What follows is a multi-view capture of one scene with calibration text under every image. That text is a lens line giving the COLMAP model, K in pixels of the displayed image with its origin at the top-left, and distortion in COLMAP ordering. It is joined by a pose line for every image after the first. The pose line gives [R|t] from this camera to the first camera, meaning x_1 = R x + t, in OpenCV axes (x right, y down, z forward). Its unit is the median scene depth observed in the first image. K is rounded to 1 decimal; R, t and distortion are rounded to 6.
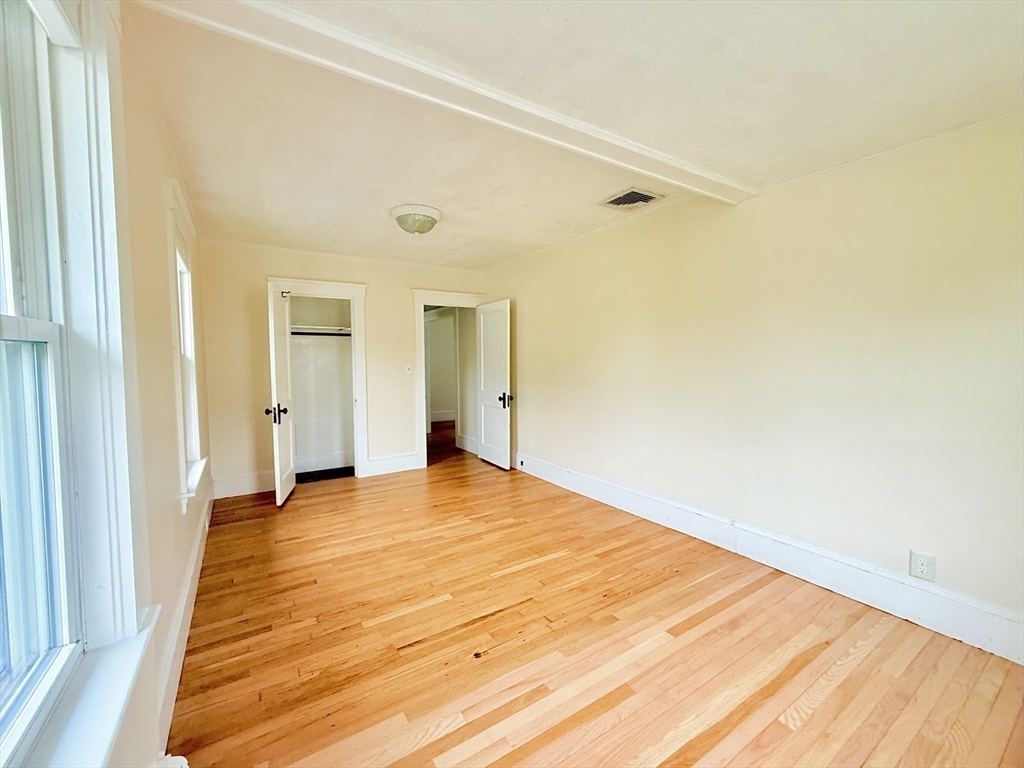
lens RADIAL K [[407.1, 0, 507.6], [0, 407.1, 381.0], [0, 0, 1]] dist [0.000183, 0.000390]
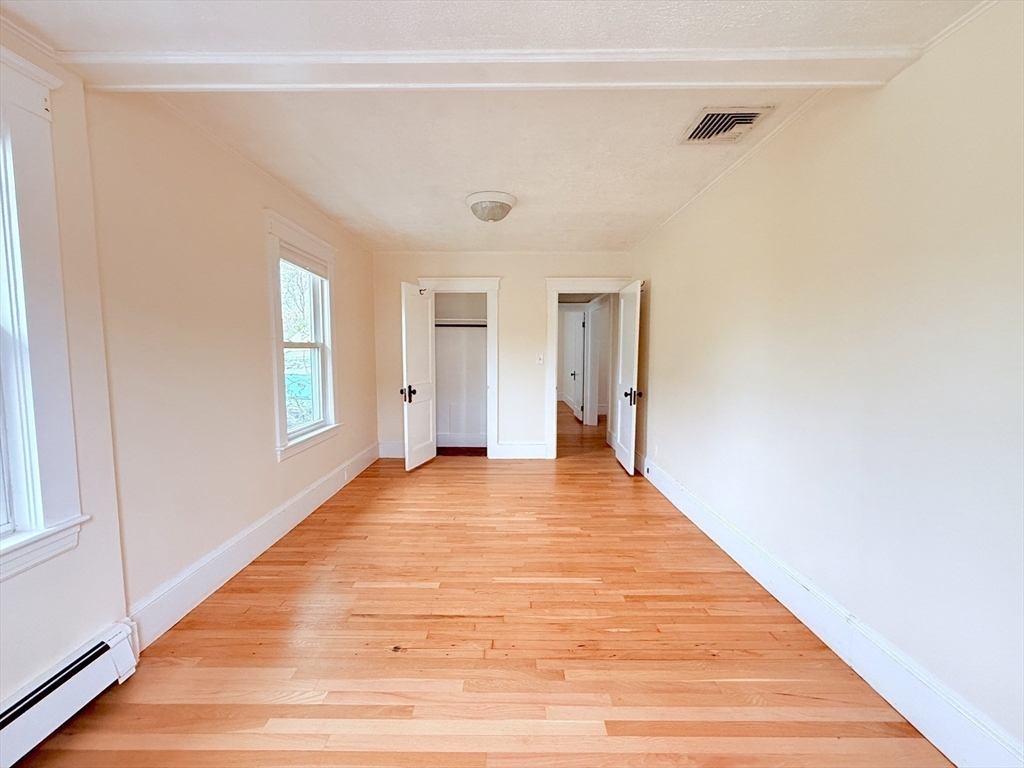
lens RADIAL K [[407.1, 0, 507.6], [0, 407.1, 381.0], [0, 0, 1]] dist [0.000183, 0.000390]
pose [[0.847336, 0.049058, -0.528787, 0.377670], [-0.037285, 0.998762, 0.032914, -0.007342], [0.529747, -0.008174, 0.848116, 0.186621]]
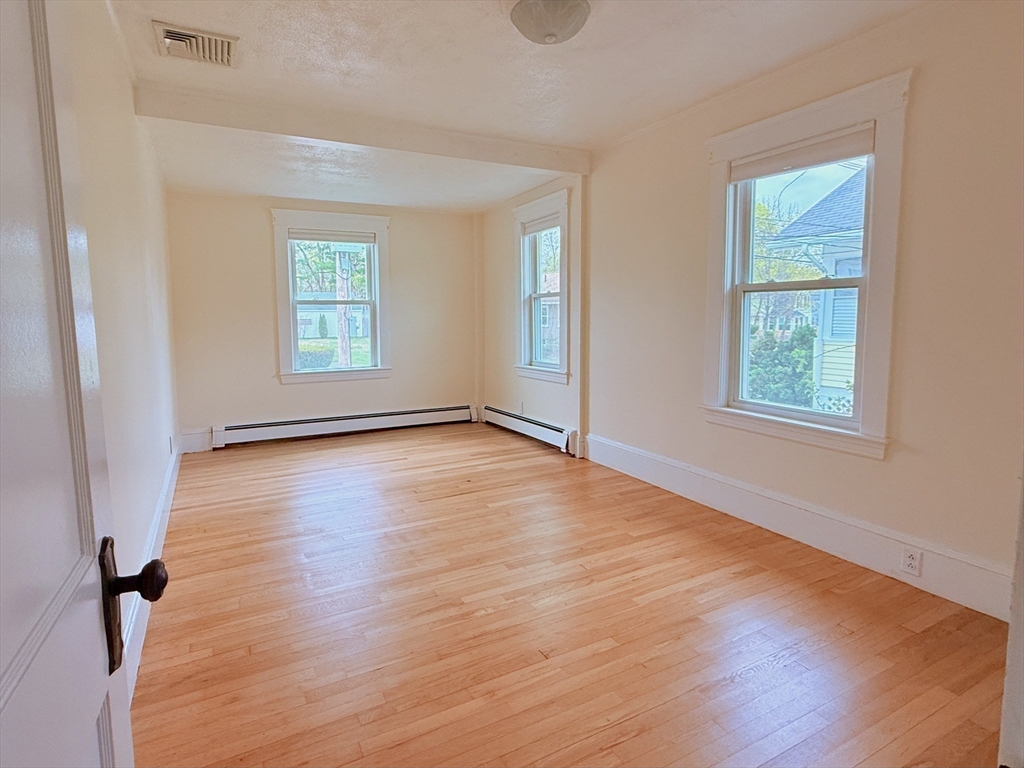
lens RADIAL K [[573.4, 0, 510.7], [0, 573.4, 378.7], [0, 0, 1]] dist [-0.002322, -0.000349]
pose [[-0.998342, 0.014350, 0.055740, -0.222557], [0.023641, 0.985196, 0.169795, -0.068996], [-0.052478, 0.170831, -0.983902, 1.880551]]
